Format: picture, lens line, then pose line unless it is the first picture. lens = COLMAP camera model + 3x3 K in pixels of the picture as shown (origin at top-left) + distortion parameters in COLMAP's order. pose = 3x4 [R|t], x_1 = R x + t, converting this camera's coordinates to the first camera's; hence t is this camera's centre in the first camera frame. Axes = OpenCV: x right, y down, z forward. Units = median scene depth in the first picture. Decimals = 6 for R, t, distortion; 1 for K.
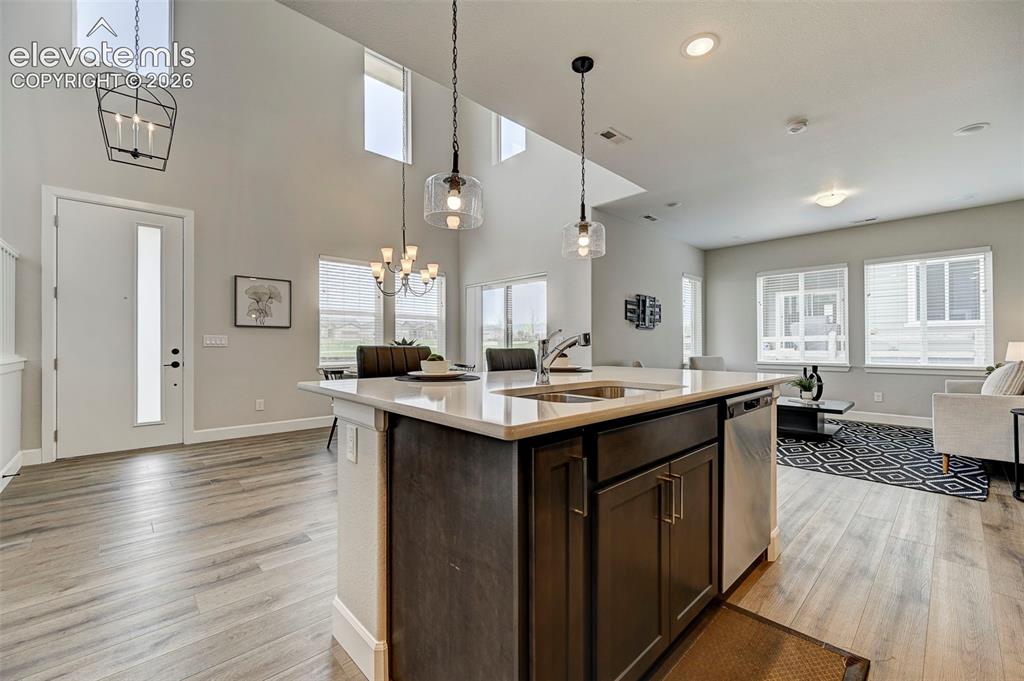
lens RADIAL K [[421.9, 0, 520.8], [0, 421.9, 342.8], [0, 0, 1]] dist [0.000185, 0.000030]
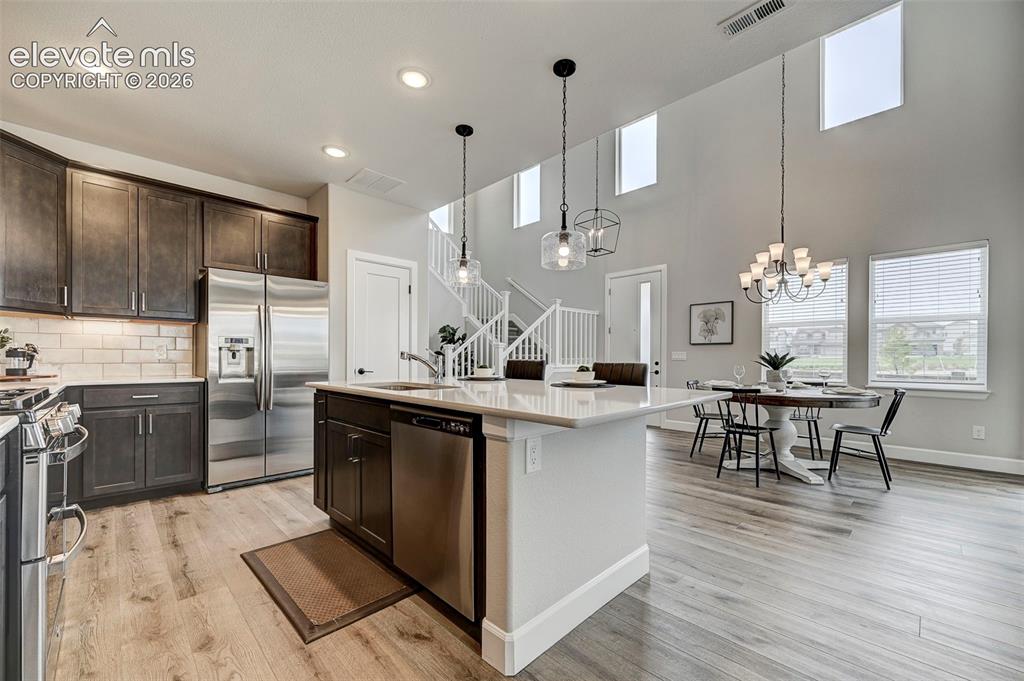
lens RADIAL K [[410.8, 0, 513.8], [0, 410.8, 360.1], [0, 0, 1]] dist [-0.001617, -0.000121]
pose [[0.014190, 0.004340, -0.999890, 0.564599], [0.002322, 0.999988, 0.004373, 0.001536], [0.999897, -0.002384, 0.014180, 0.452298]]
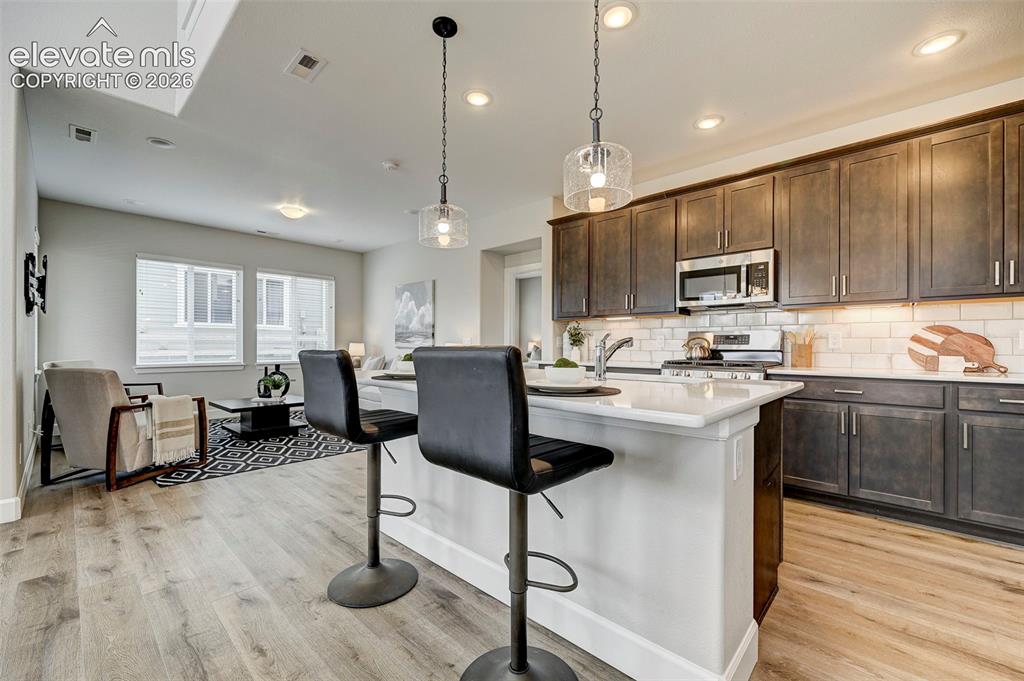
lens RADIAL K [[421.9, 0, 520.8], [0, 421.9, 342.8], [0, 0, 1]] dist [0.000185, 0.000030]
pose [[-0.061493, 0.006835, 0.998084, -0.384972], [-0.009975, 0.999922, -0.007462, 0.002568], [-0.998058, -0.010415, -0.061420, 0.462633]]
